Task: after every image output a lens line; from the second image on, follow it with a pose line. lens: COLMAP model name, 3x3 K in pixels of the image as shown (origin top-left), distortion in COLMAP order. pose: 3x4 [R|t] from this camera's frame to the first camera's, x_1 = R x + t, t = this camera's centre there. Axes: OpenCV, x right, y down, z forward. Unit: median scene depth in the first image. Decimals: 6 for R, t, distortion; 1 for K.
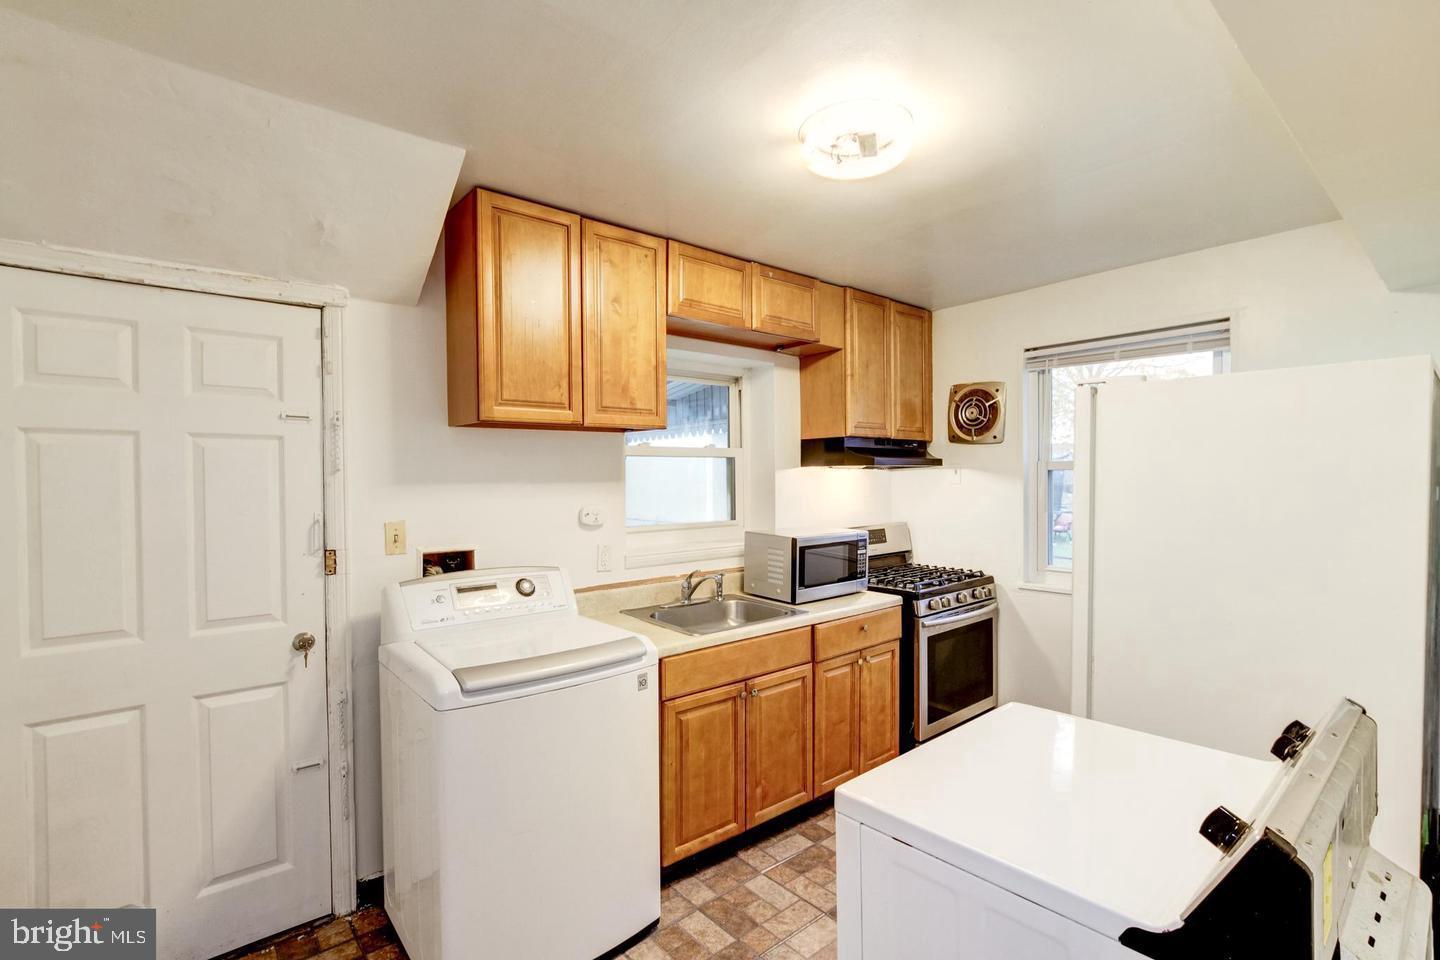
lens RADIAL K [[672.2, 0, 730.7], [0, 672.2, 485.1], [0, 0, 1]] dist [-0.022621, 0.007363]
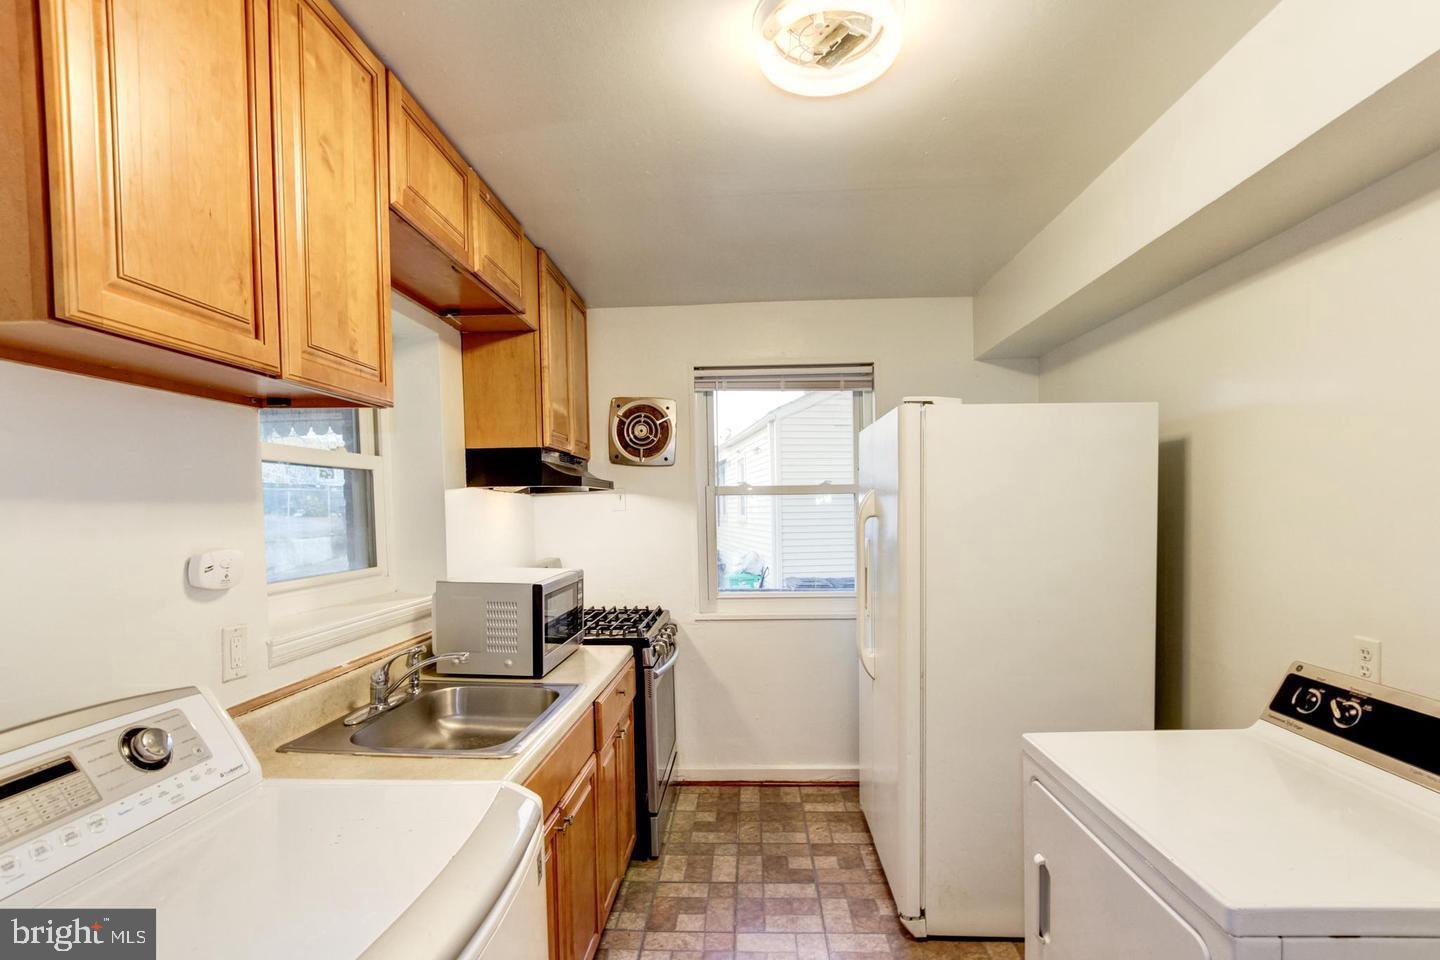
lens RADIAL K [[686.4, 0, 722.7], [0, 686.4, 531.0], [0, 0, 1]] dist [-0.026988, 0.000477]
pose [[0.688972, -0.023888, 0.724394, -0.238922], [0.014164, 0.999710, 0.019496, 0.009638], [-0.724649, -0.003172, 0.689110, 0.303055]]
